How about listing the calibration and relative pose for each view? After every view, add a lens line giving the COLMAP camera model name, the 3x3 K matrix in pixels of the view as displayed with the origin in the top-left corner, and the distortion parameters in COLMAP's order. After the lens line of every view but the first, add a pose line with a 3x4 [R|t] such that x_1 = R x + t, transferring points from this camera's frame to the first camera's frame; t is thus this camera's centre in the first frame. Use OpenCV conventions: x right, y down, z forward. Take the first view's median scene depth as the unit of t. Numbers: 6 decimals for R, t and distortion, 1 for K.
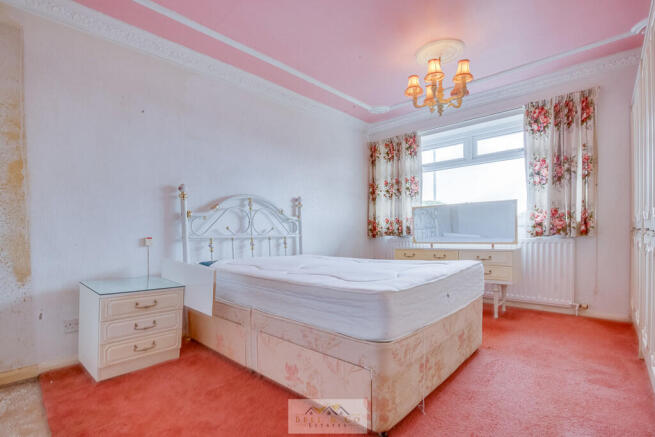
lens RADIAL K [[273.4, 0, 327.5], [0, 273.4, 218.5], [0, 0, 1]] dist [0.000559, 0.000039]
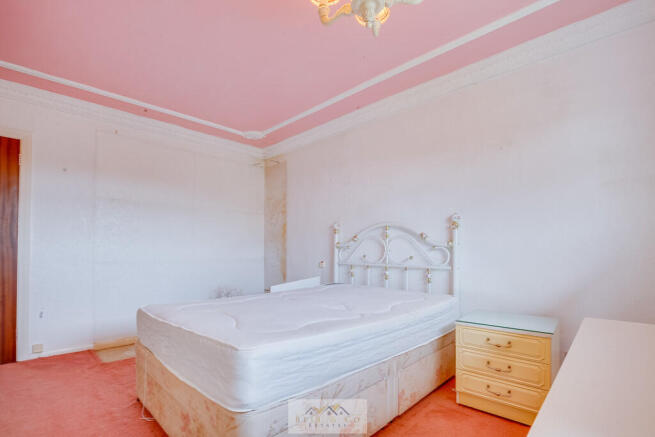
lens RADIAL K [[318.5, 0, 323.8], [0, 318.5, 225.8], [0, 0, 1]] dist [-0.006869, -0.000129]
pose [[0.045006, -0.105566, -0.993393, 0.770370], [0.025706, 0.994194, -0.104487, 0.035409], [0.998656, -0.020834, 0.047458, 0.697681]]
